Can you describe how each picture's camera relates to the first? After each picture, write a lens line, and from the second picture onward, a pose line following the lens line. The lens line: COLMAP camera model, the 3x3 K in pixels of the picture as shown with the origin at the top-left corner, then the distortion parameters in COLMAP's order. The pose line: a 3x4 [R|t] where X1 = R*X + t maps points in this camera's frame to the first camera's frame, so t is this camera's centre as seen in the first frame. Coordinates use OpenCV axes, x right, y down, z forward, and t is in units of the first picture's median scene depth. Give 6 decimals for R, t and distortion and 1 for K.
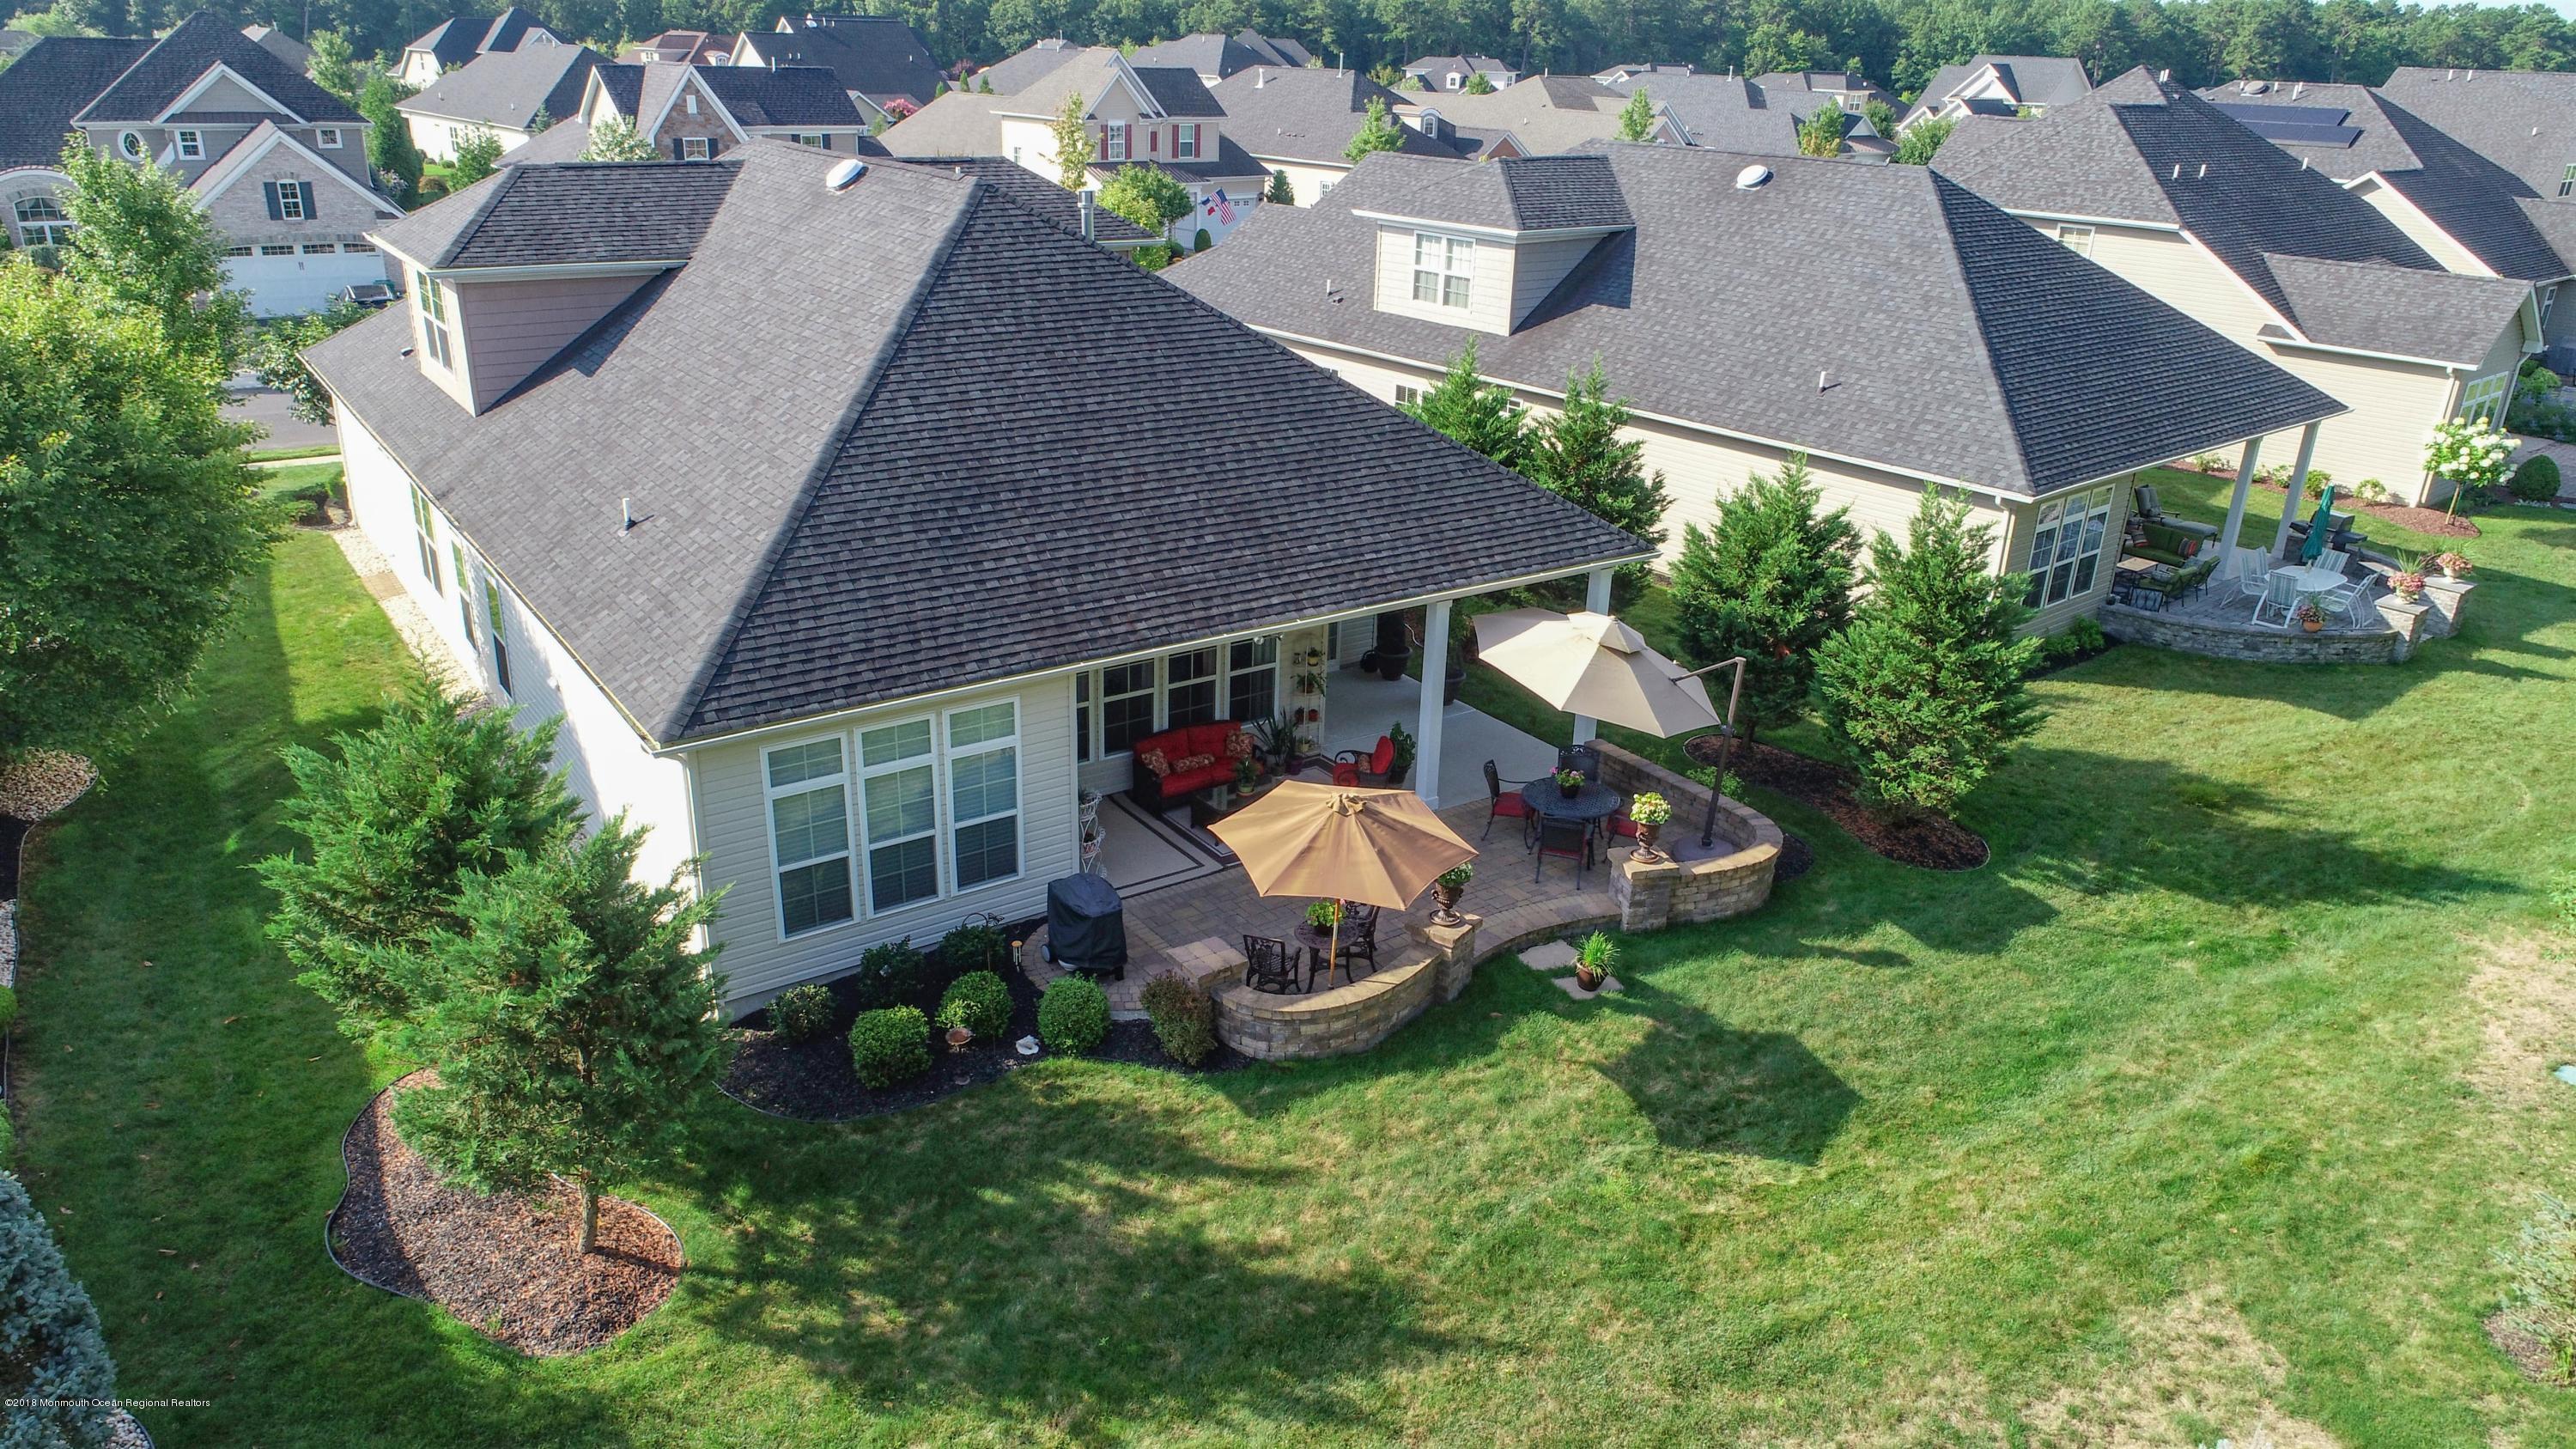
lens RADIAL K [[1743.2, 0, 1270.2], [0, 1743.2, 734.7], [0, 0, 1]] dist [0.002838, 0.001654]
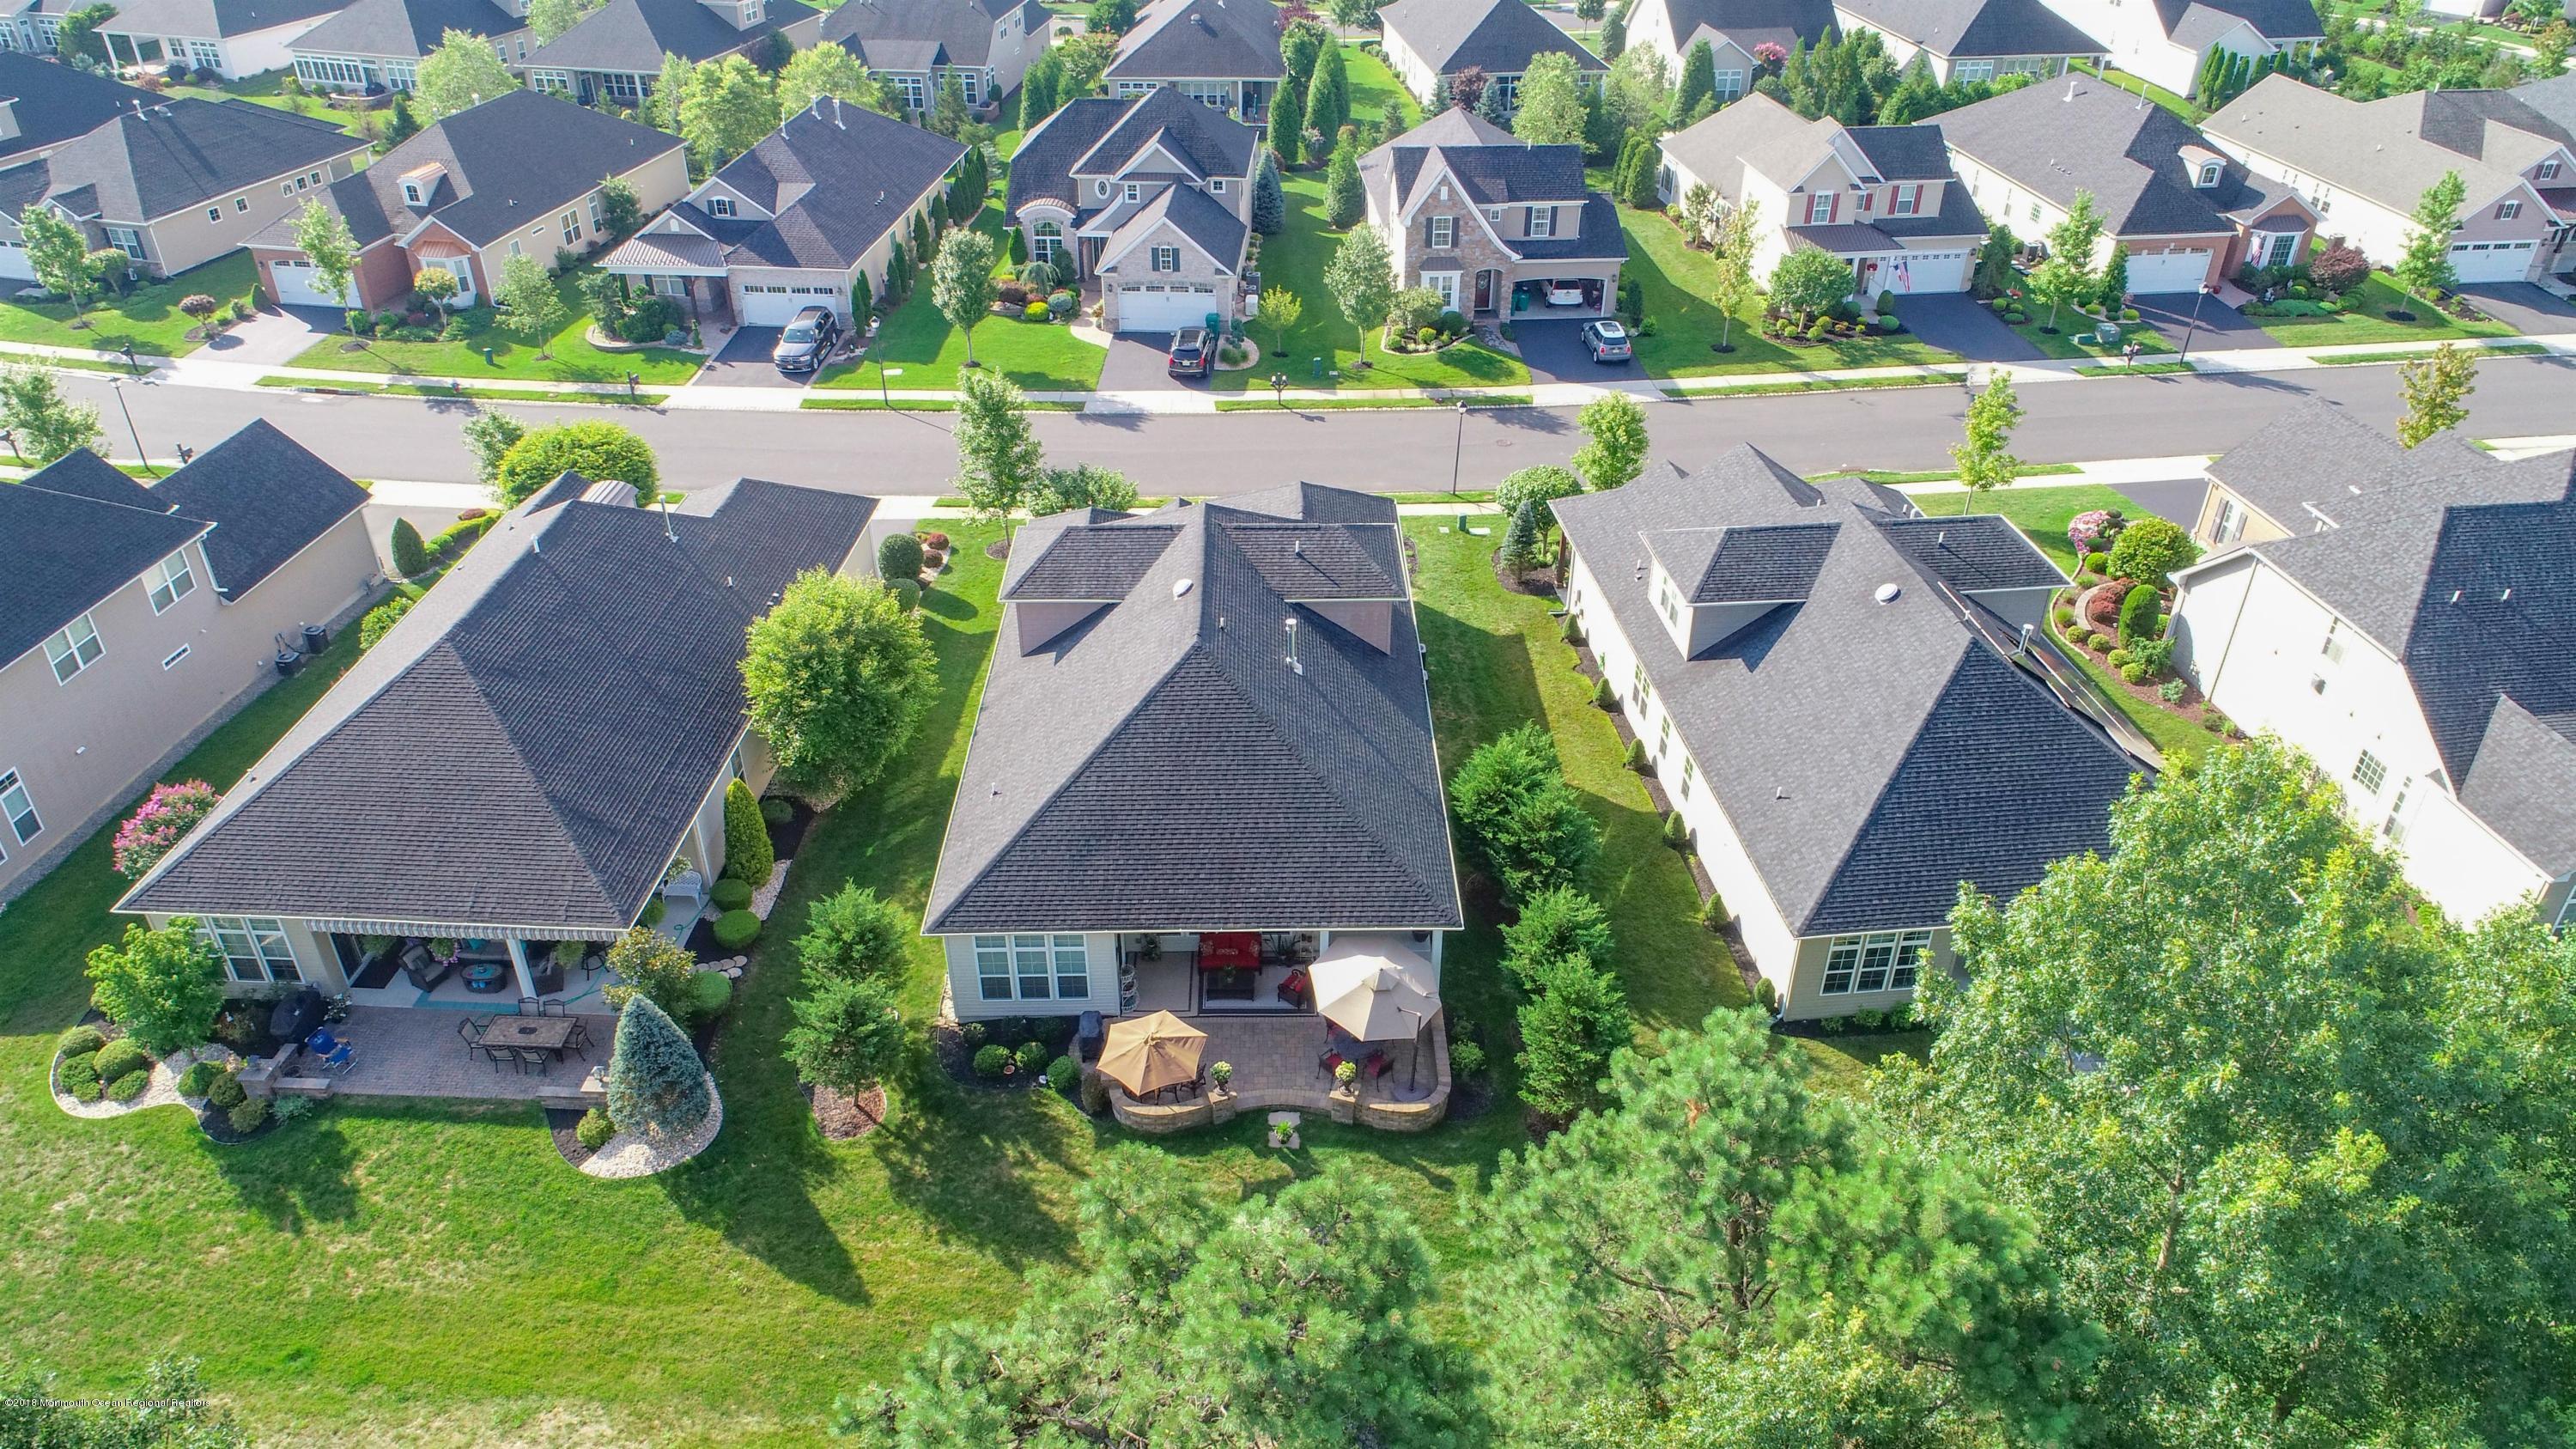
lens RADIAL K [[1743.2, 0, 1270.2], [0, 1743.2, 734.7], [0, 0, 1]] dist [0.002838, 0.001654]
pose [[0.826161, 0.278271, -0.489922, 1.096014], [-0.185970, 0.955474, 0.229096, -0.833055], [0.531859, -0.098160, 0.841125, -0.772208]]
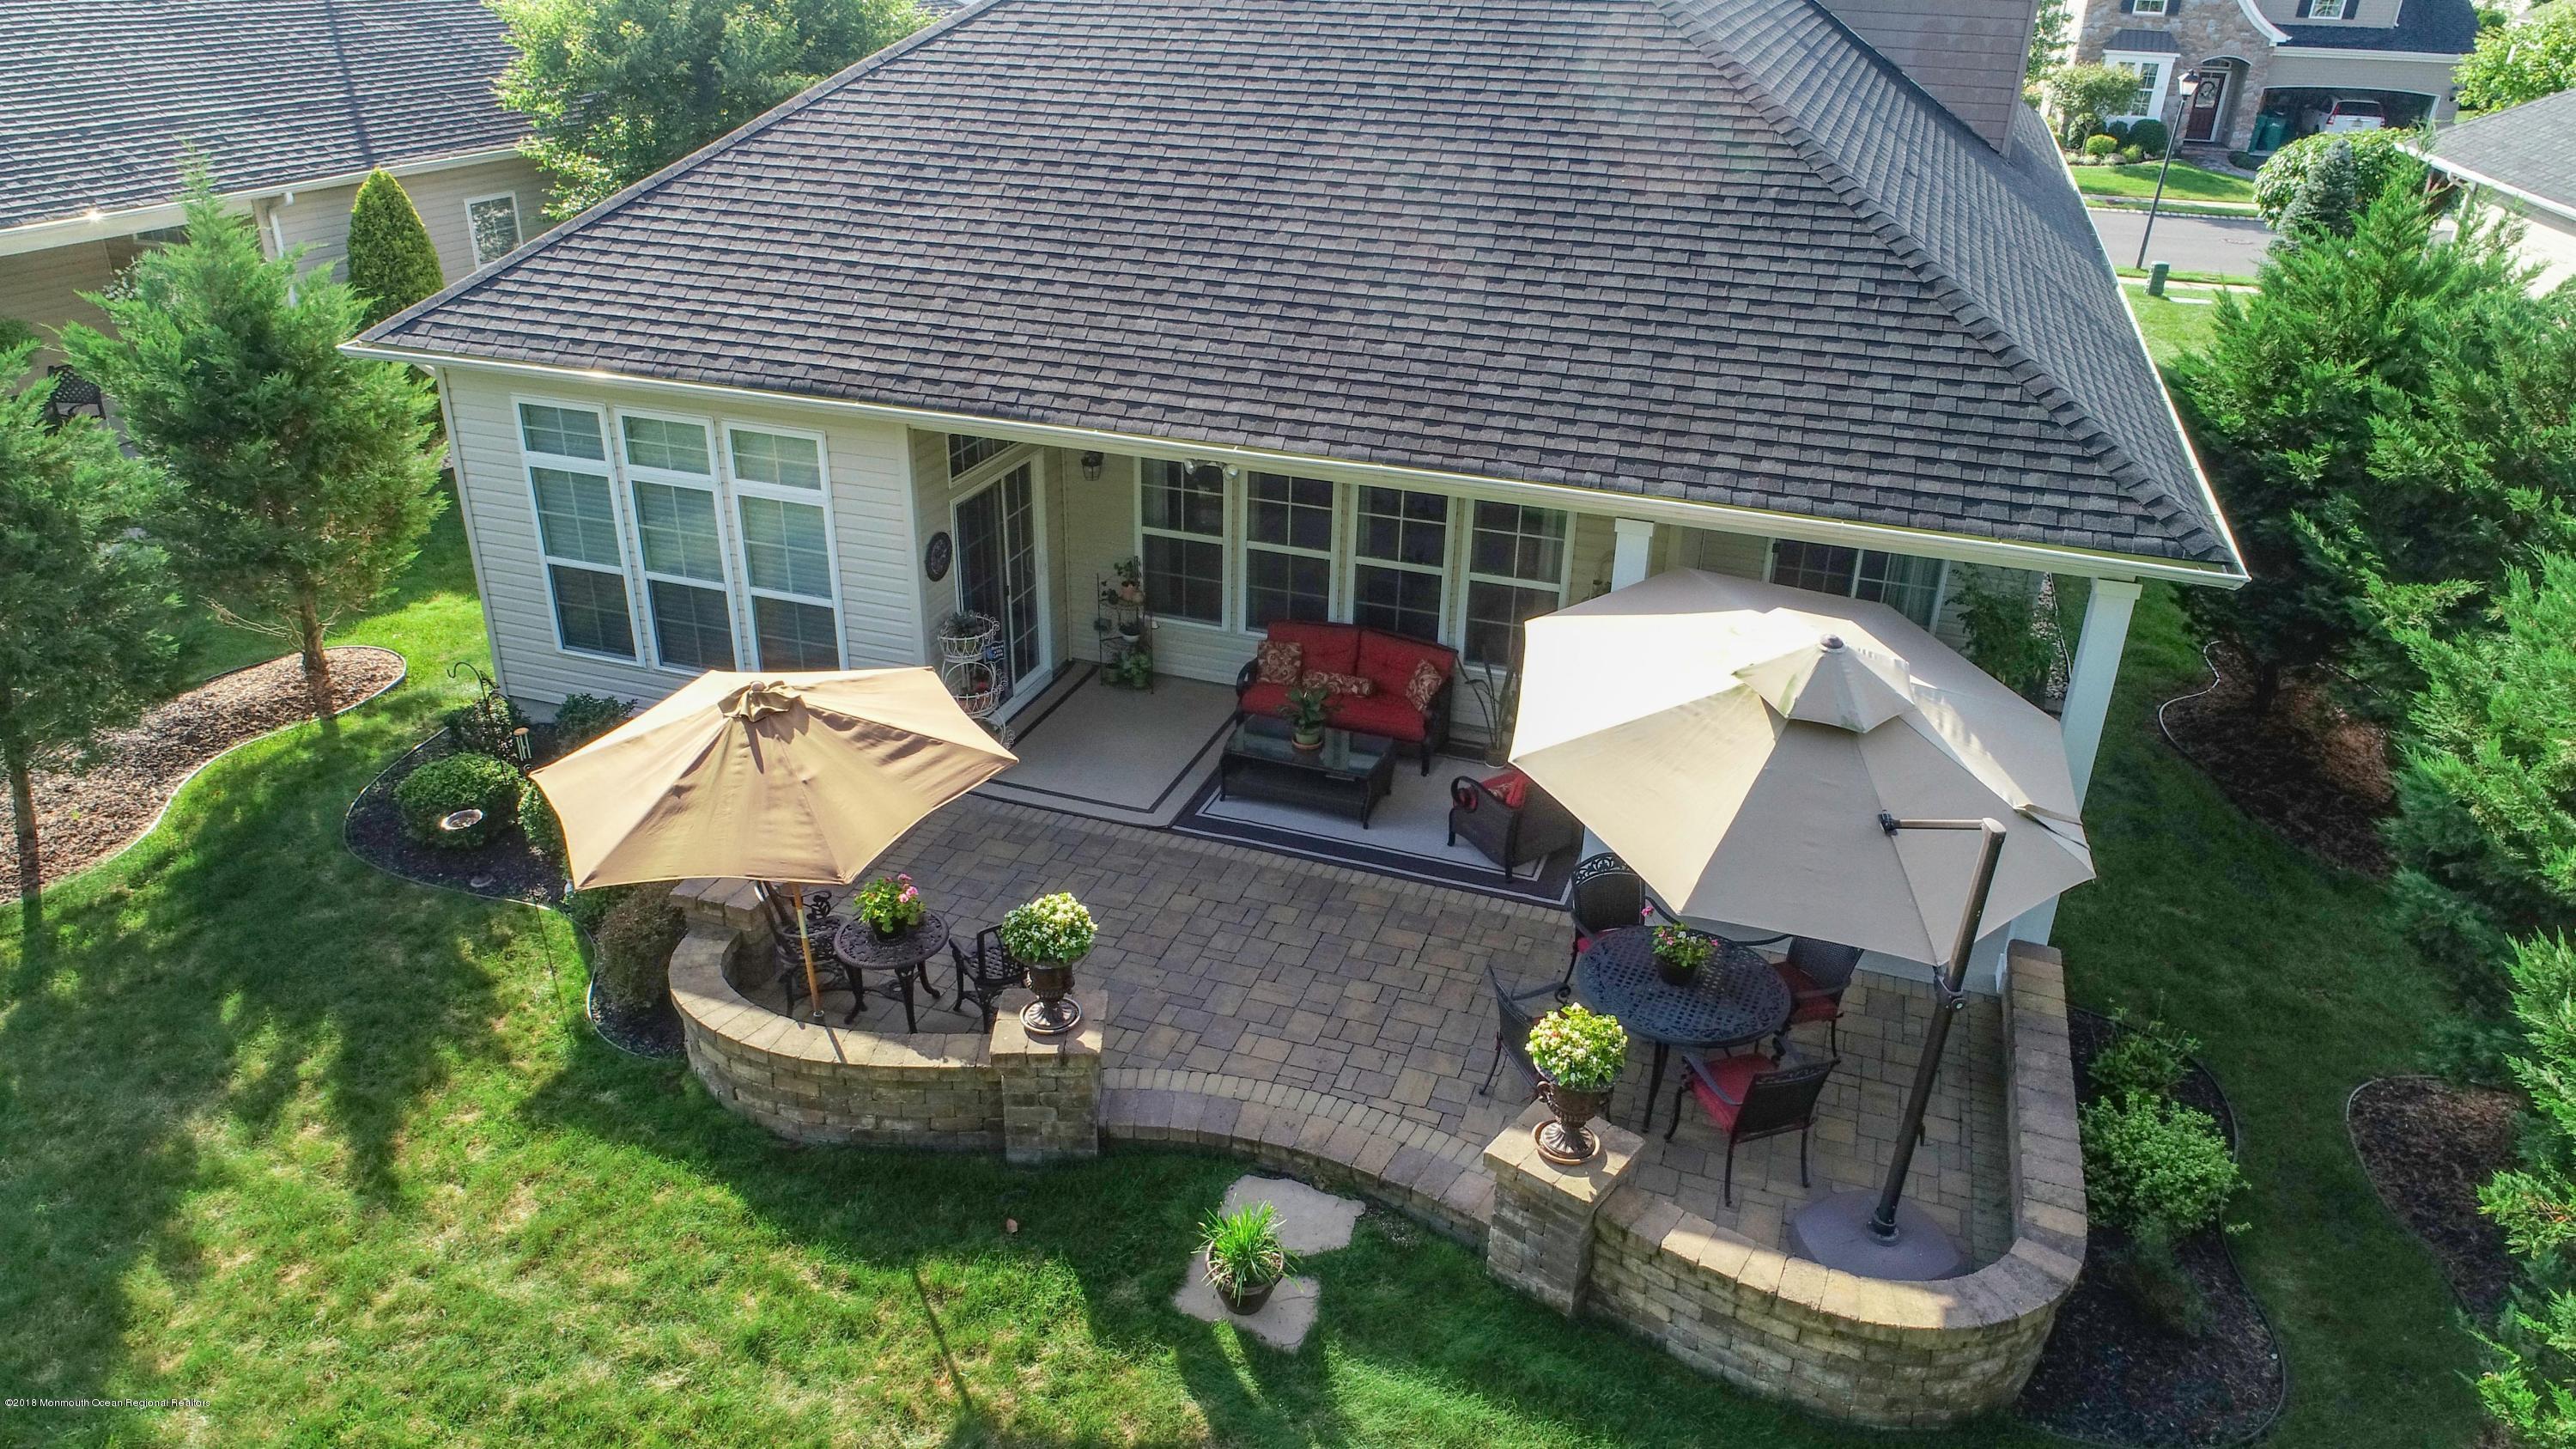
lens RADIAL K [[1735.3, 0, 1269.7], [0, 1735.3, 718.8], [0, 0, 1]] dist [0.005907, 0.000298]
pose [[0.586289, 0.335022, -0.737581, 0.491177], [-0.306727, 0.934496, 0.180652, -0.093367], [0.749789, 0.120322, 0.650645, 0.688653]]
